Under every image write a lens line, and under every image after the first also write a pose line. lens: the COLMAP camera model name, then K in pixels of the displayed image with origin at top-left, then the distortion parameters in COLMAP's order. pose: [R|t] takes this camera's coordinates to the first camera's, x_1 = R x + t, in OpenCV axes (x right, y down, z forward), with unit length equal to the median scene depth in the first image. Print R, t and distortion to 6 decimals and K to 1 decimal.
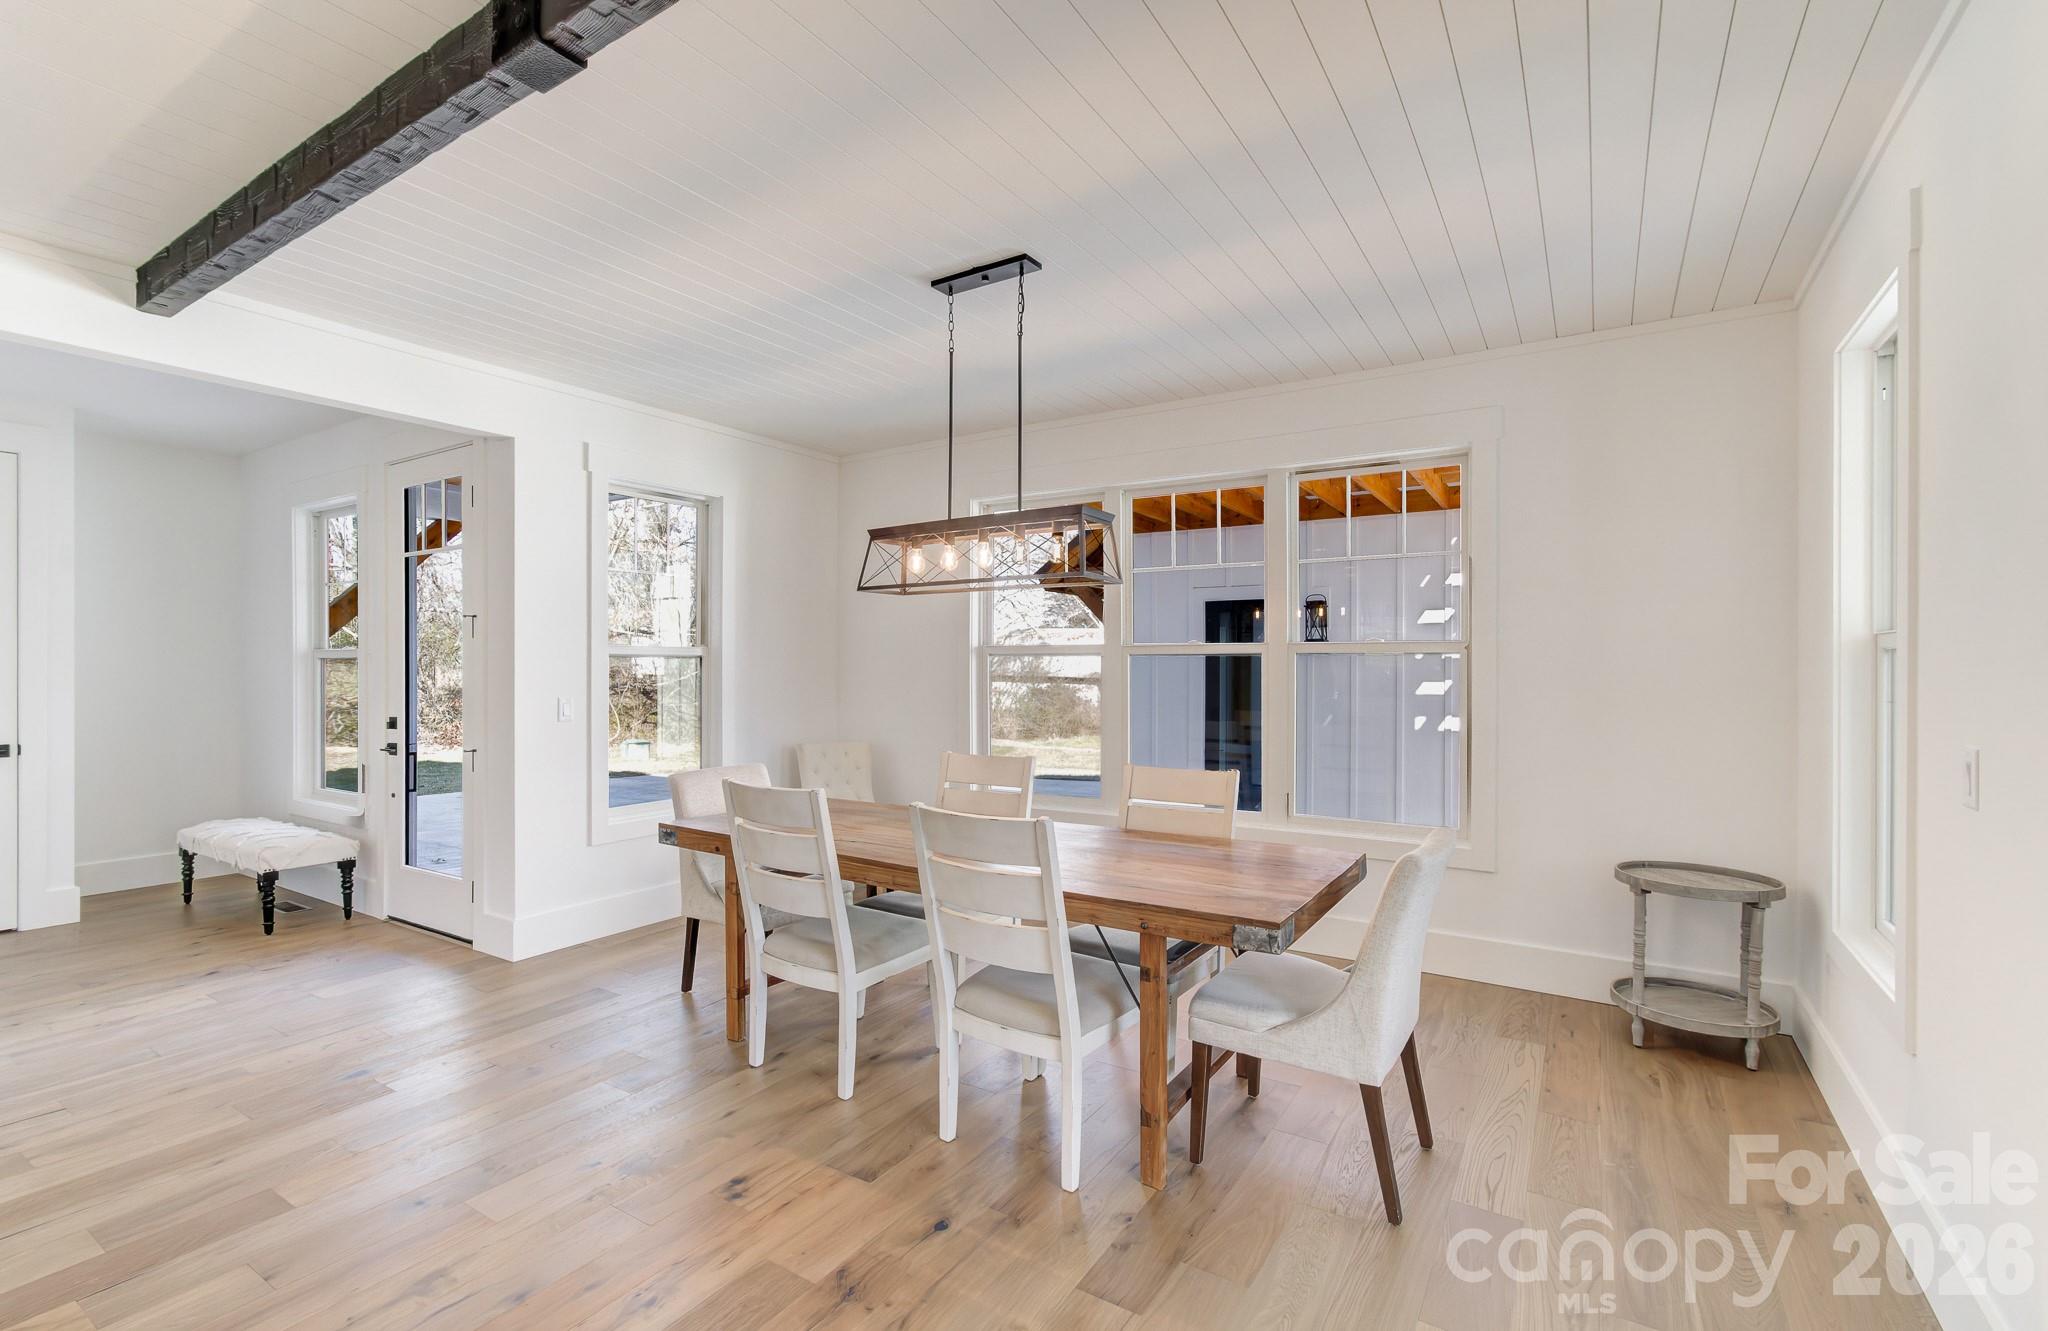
lens RADIAL K [[899.8, 0, 1013.1], [0, 899.8, 665.5], [0, 0, 1]] dist [-0.000501, 0.000336]
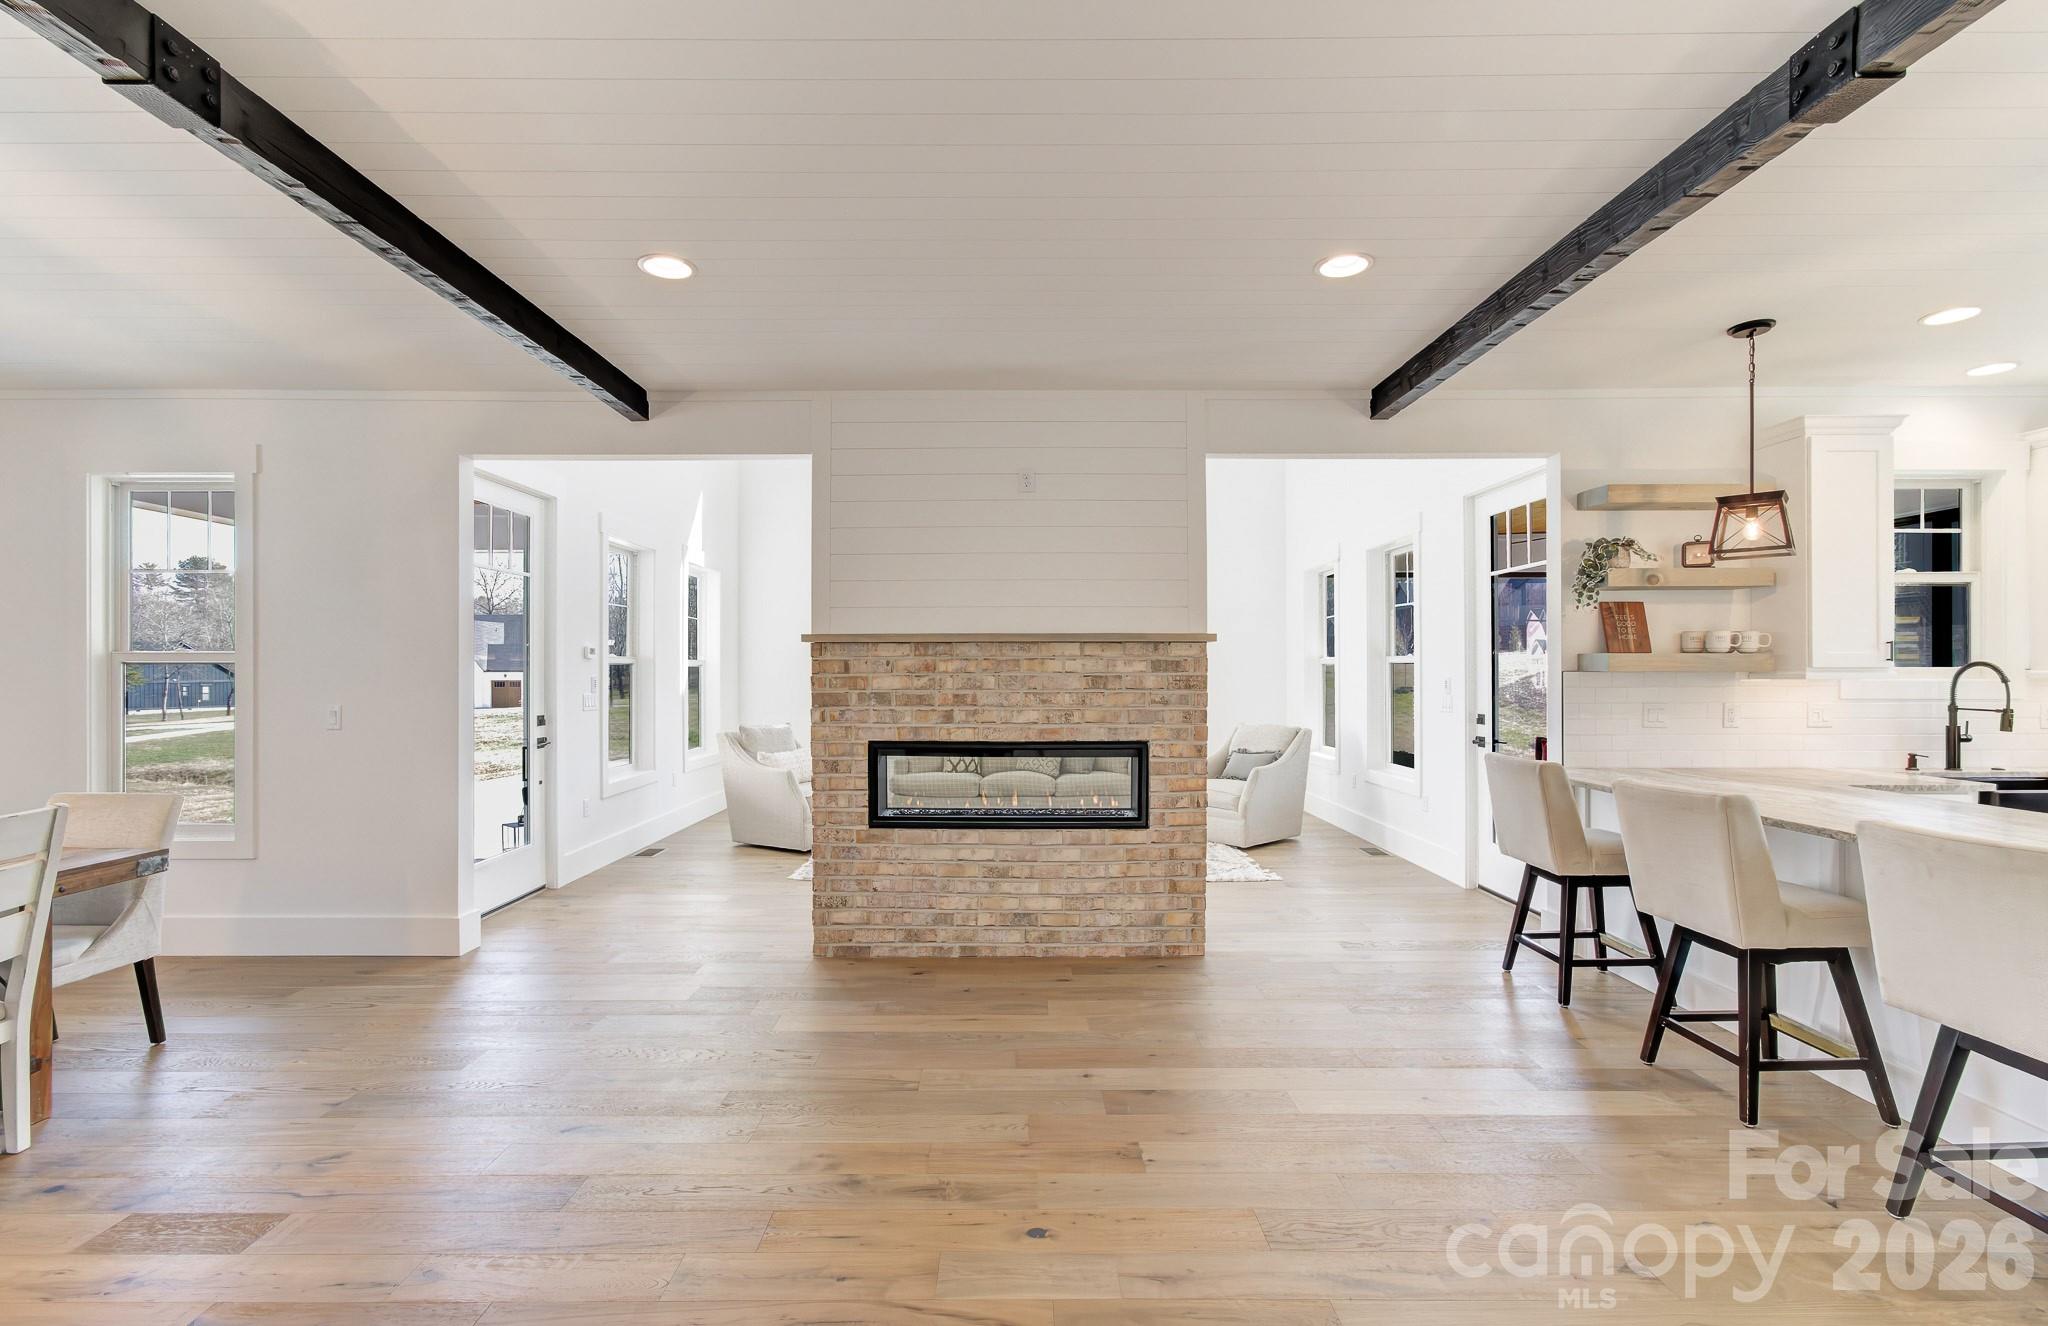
lens RADIAL K [[899.2, 0, 1016.4], [0, 899.2, 664.4], [0, 0, 1]] dist [-0.004141, 0.000237]
pose [[-0.537414, 0.000995, 0.843318, -1.012159], [-0.000340, 0.999999, -0.001397, -0.004221], [-0.843319, -0.001037, -0.537413, 0.379616]]
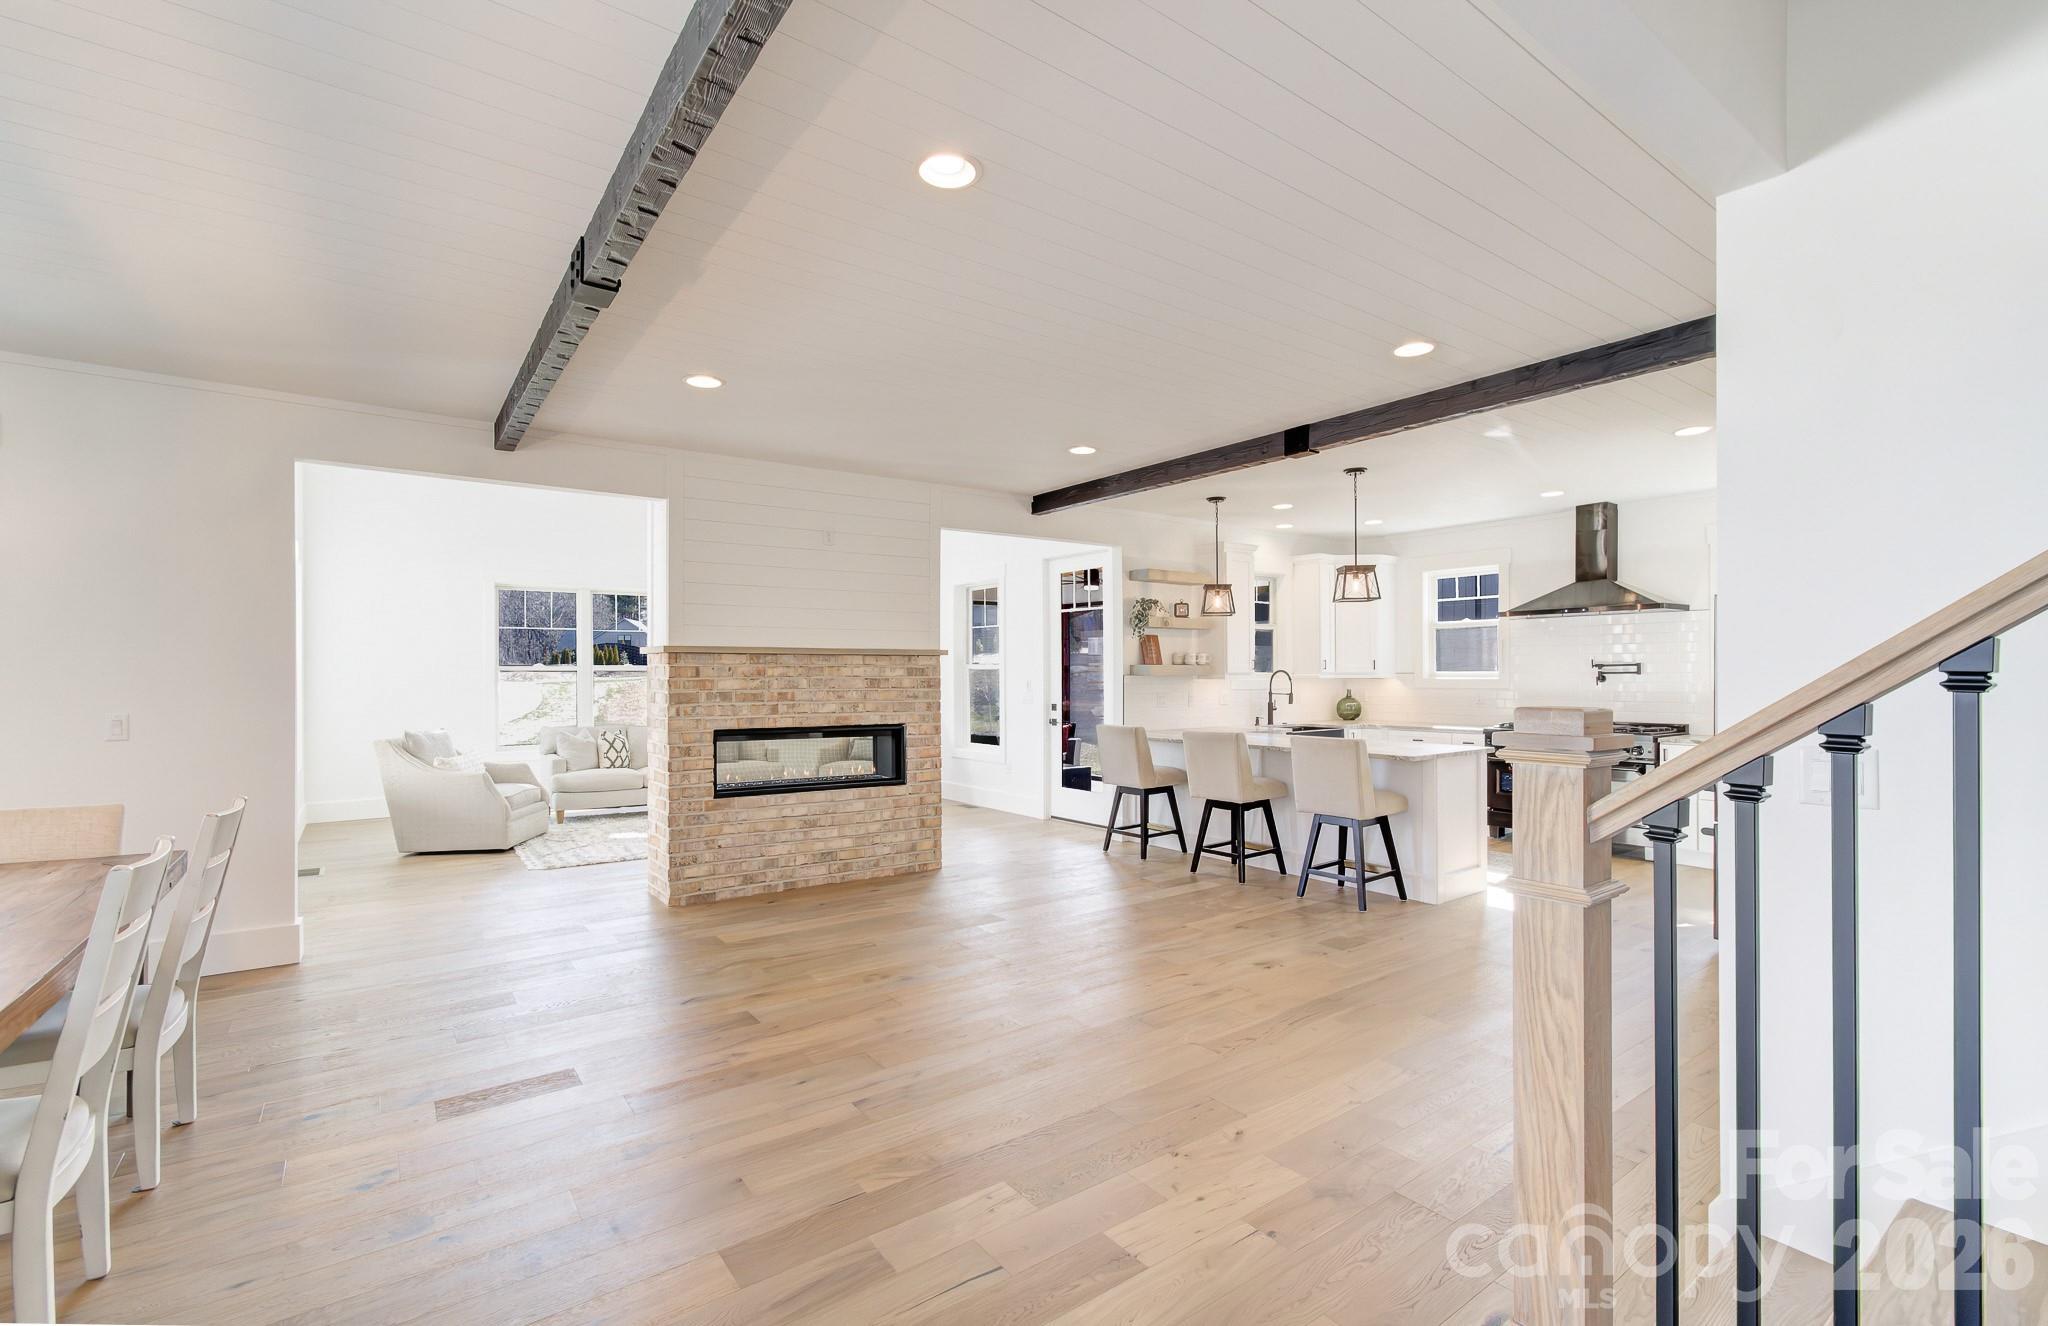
lens RADIAL K [[894.3, 0, 1001.5], [0, 894.3, 671.2], [0, 0, 1]] dist [-0.000431, 0.000138]
pose [[-0.924709, -0.001133, 0.380674, -0.918785], [-0.001577, 0.999998, -0.000855, -0.003423], [-0.380672, -0.001391, -0.924709, 1.130950]]
